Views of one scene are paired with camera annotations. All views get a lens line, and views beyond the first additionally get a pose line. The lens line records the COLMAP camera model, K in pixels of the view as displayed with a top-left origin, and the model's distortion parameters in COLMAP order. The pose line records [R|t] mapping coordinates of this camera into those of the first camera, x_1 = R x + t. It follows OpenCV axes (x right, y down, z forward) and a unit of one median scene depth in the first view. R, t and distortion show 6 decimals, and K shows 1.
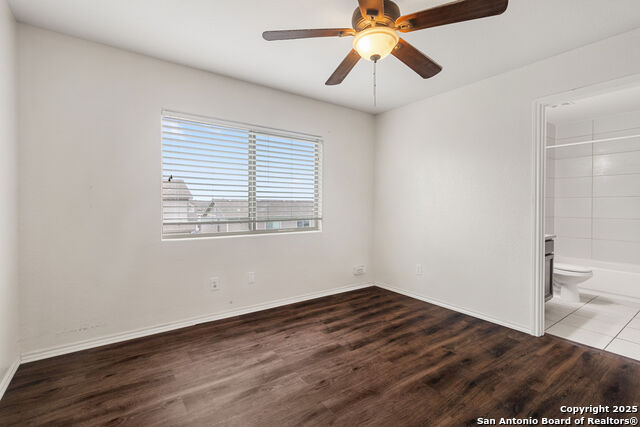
lens RADIAL K [[293.5, 0, 322.2], [0, 293.5, 205.7], [0, 0, 1]] dist [0.001670, 0.000133]
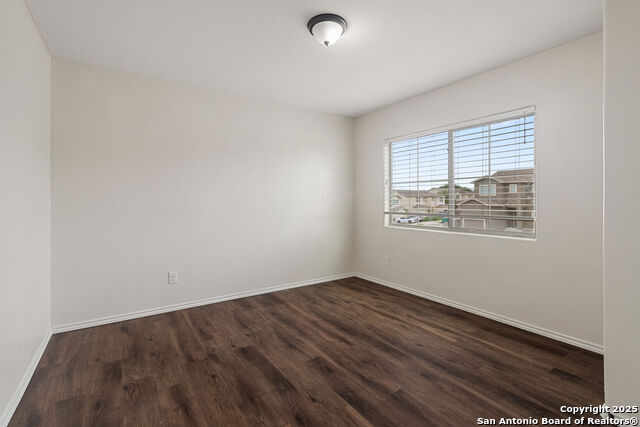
lens RADIAL K [[306.9, 0, 319.1], [0, 306.9, 205.9], [0, 0, 1]] dist [0.001976, 0.000389]
pose [[-0.045364, 0.011372, -0.998906, 0.980788], [-0.000285, 0.999935, 0.011396, -0.001416], [0.998971, 0.000802, -0.045357, 0.665799]]
